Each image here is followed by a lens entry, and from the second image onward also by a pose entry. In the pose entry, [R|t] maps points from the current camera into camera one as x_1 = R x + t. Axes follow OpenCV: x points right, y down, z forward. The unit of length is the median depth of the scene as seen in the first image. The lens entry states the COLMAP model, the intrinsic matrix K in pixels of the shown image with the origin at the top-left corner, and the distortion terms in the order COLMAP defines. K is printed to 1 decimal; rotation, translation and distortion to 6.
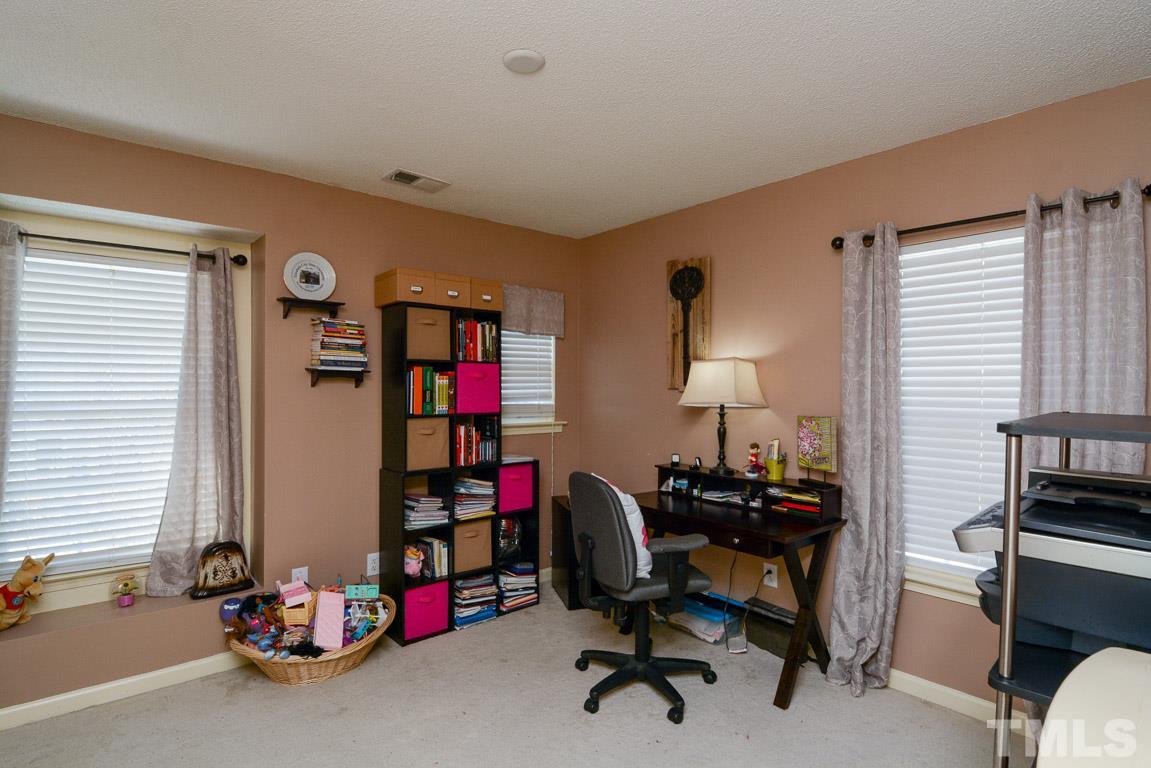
lens RADIAL K [[573.1, 0, 569.6], [0, 573.1, 389.5], [0, 0, 1]] dist [0.002053, -0.018103]
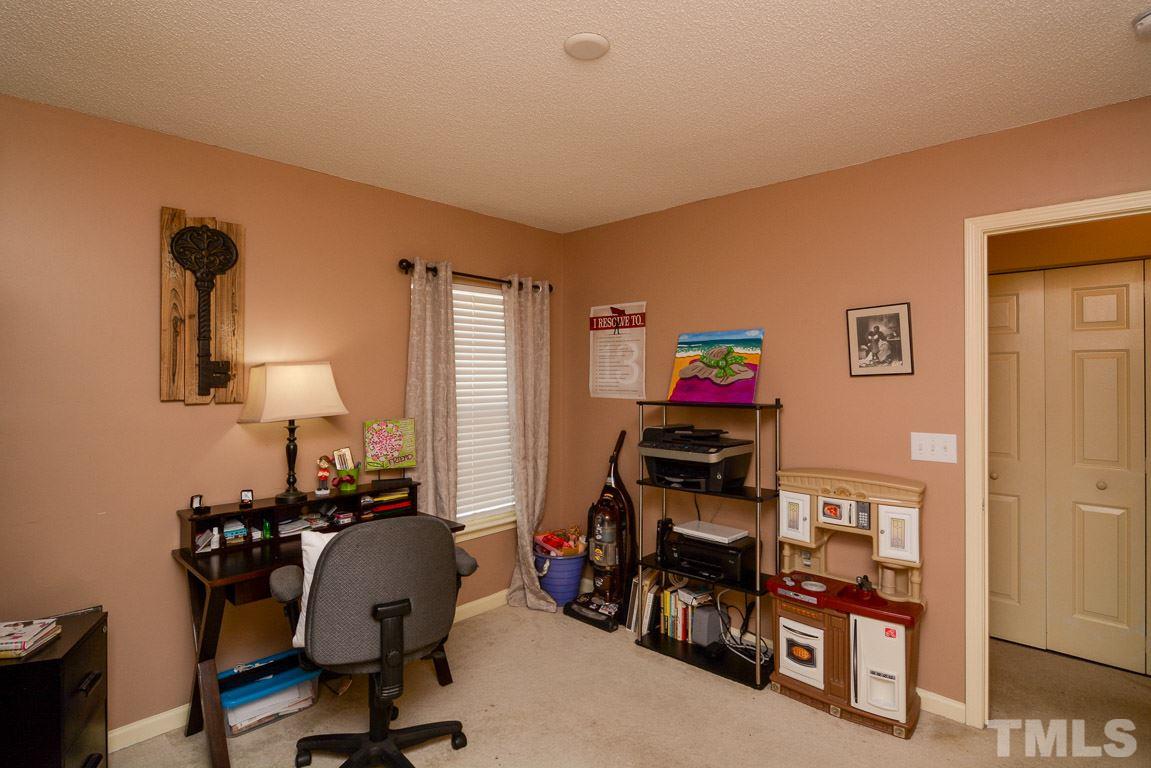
lens RADIAL K [[573.1, 0, 569.6], [0, 573.1, 389.5], [0, 0, 1]] dist [0.002053, -0.018103]
pose [[-0.113221, -0.014901, 0.993458, -0.592030], [0.021818, 0.999609, 0.017480, -0.018245], [-0.993330, 0.023654, -0.112852, 0.692206]]
